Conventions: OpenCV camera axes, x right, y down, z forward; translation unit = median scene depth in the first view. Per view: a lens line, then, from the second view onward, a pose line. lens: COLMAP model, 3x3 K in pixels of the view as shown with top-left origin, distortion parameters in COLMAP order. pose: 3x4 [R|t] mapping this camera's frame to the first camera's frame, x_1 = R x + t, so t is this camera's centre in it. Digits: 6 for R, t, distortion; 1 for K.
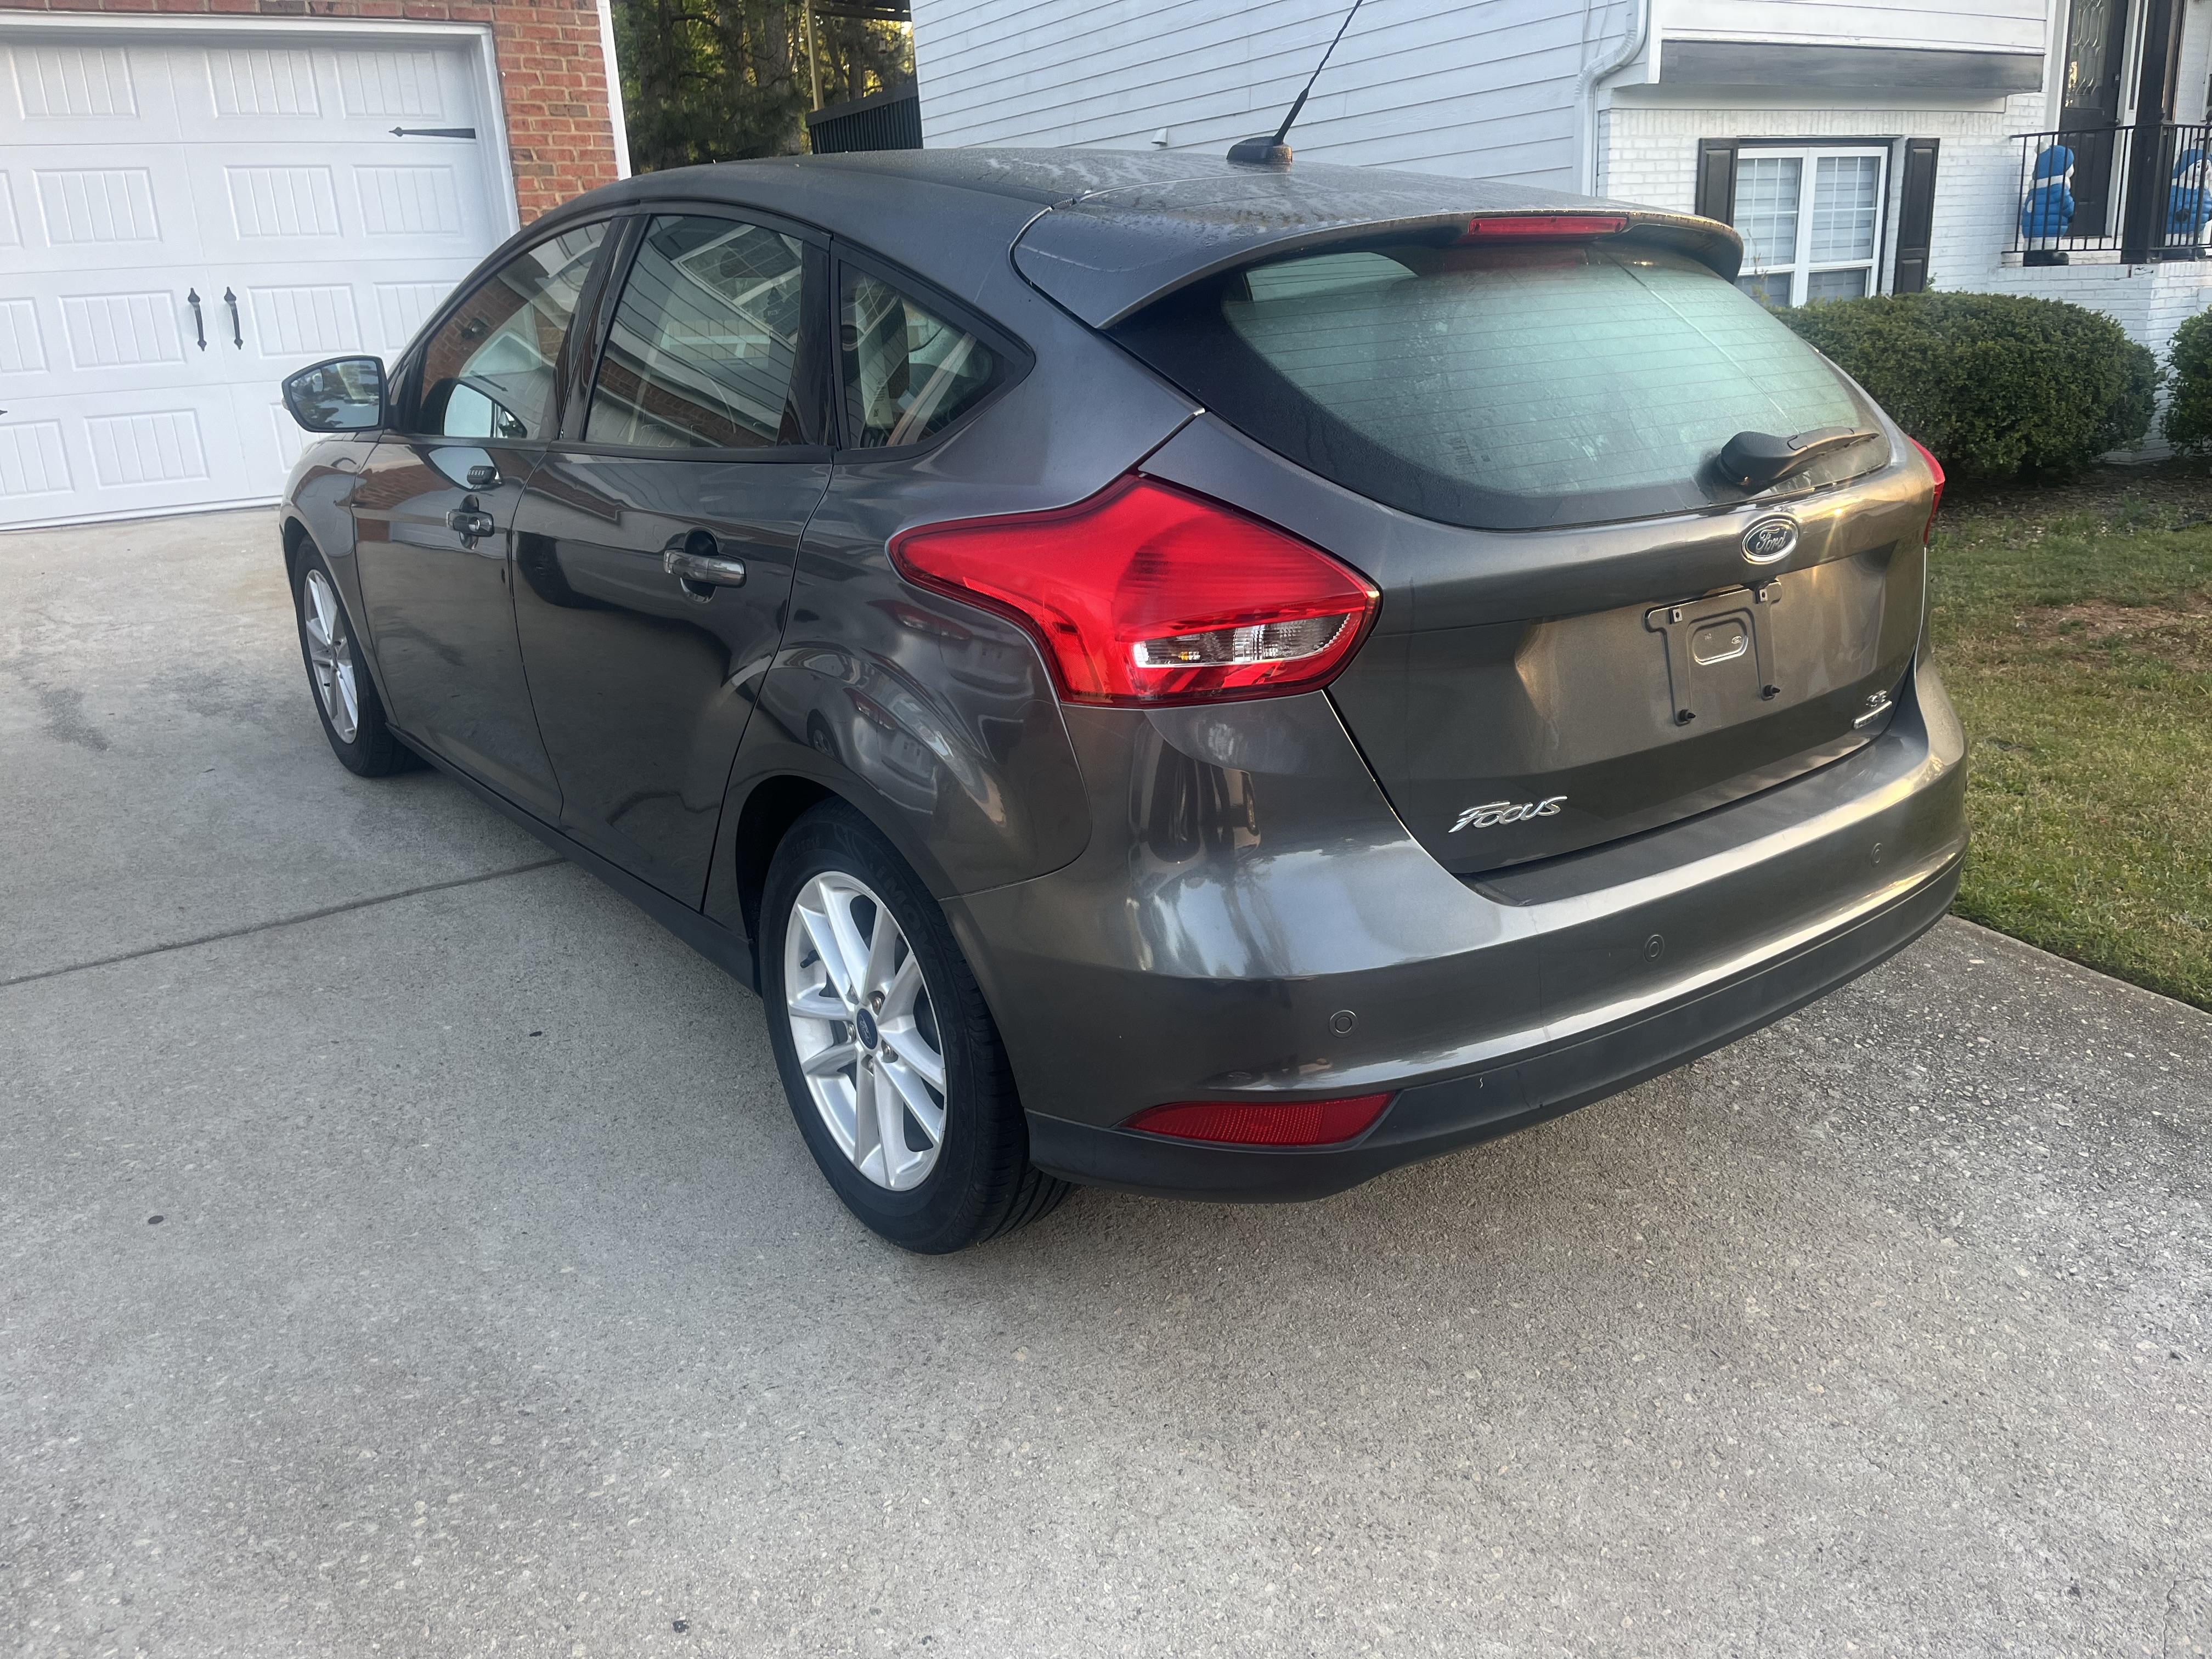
lens RADIAL K [[1657.0, 0, 1117.4], [0, 1657.0, 822.6], [0, 0, 1]] dist [0.085126, -0.116932]
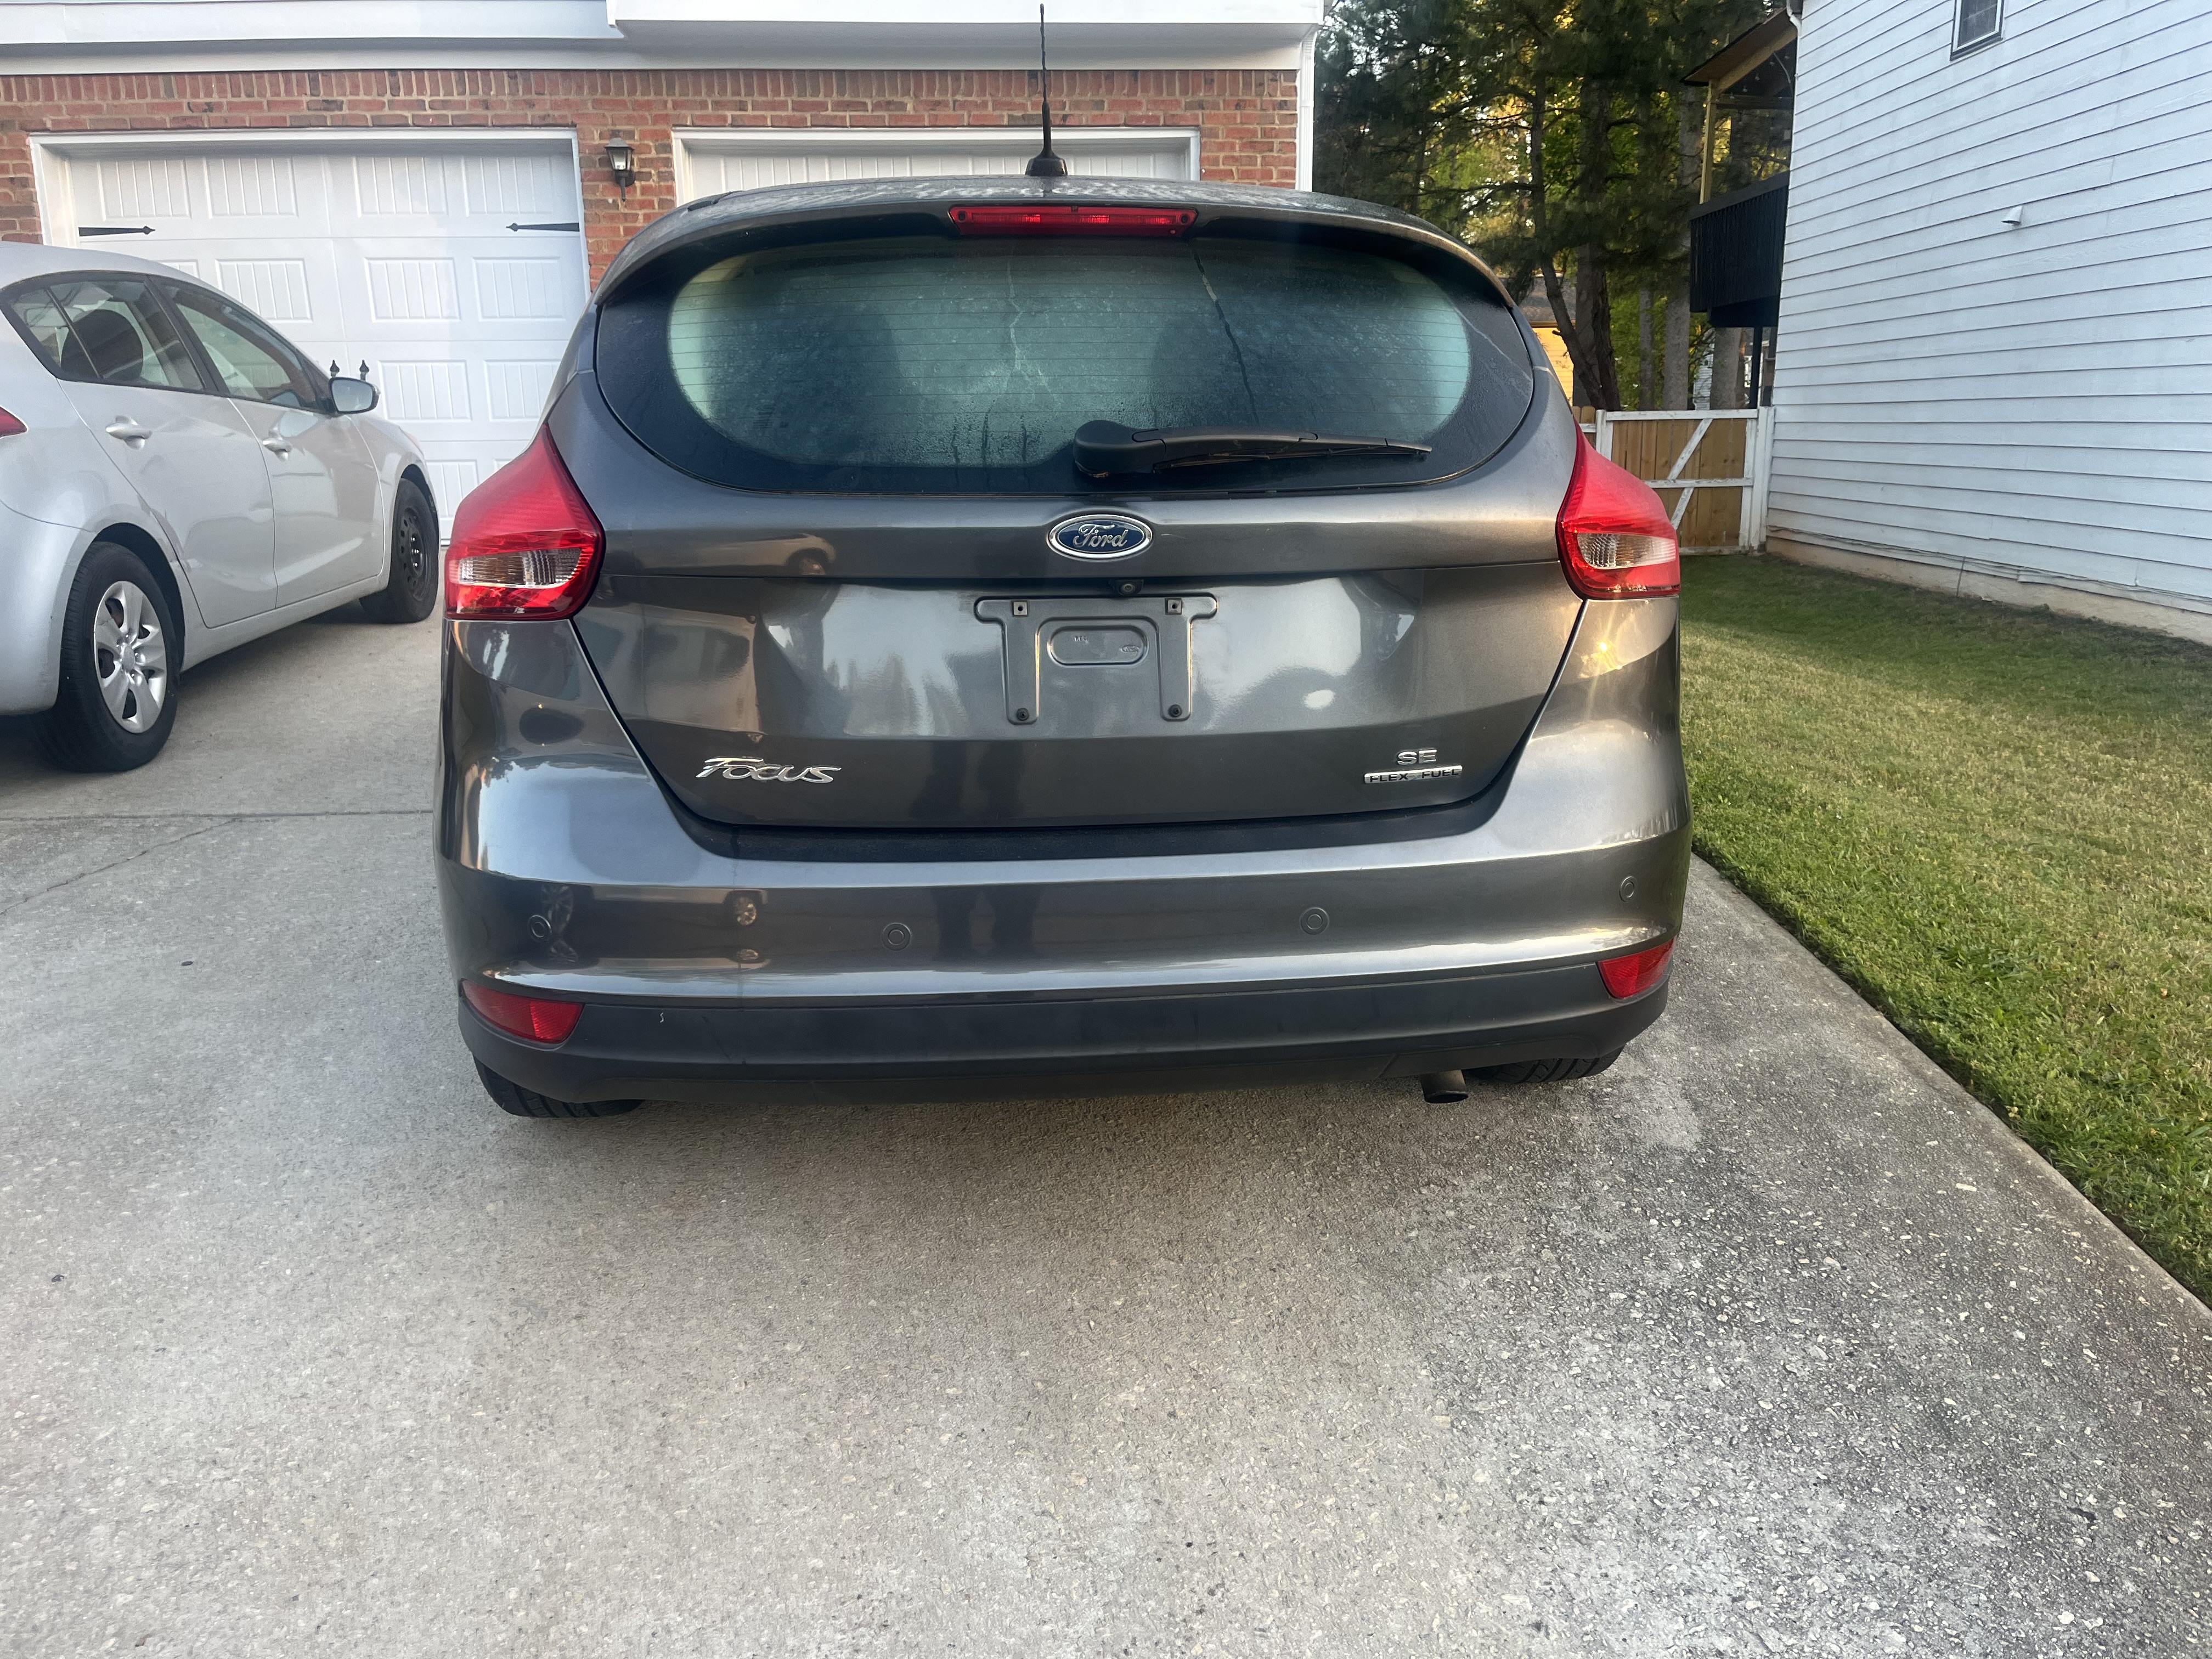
lens RADIAL K [[1657.0, 0, 1123.2], [0, 1657.0, 827.6], [0, 0, 1]] dist [0.085126, -0.116932]
pose [[0.850809, 0.156812, -0.501531, 0.652911], [-0.183710, 0.982971, -0.004307, -0.005287], [0.492316, 0.095801, 0.865129, 0.160320]]
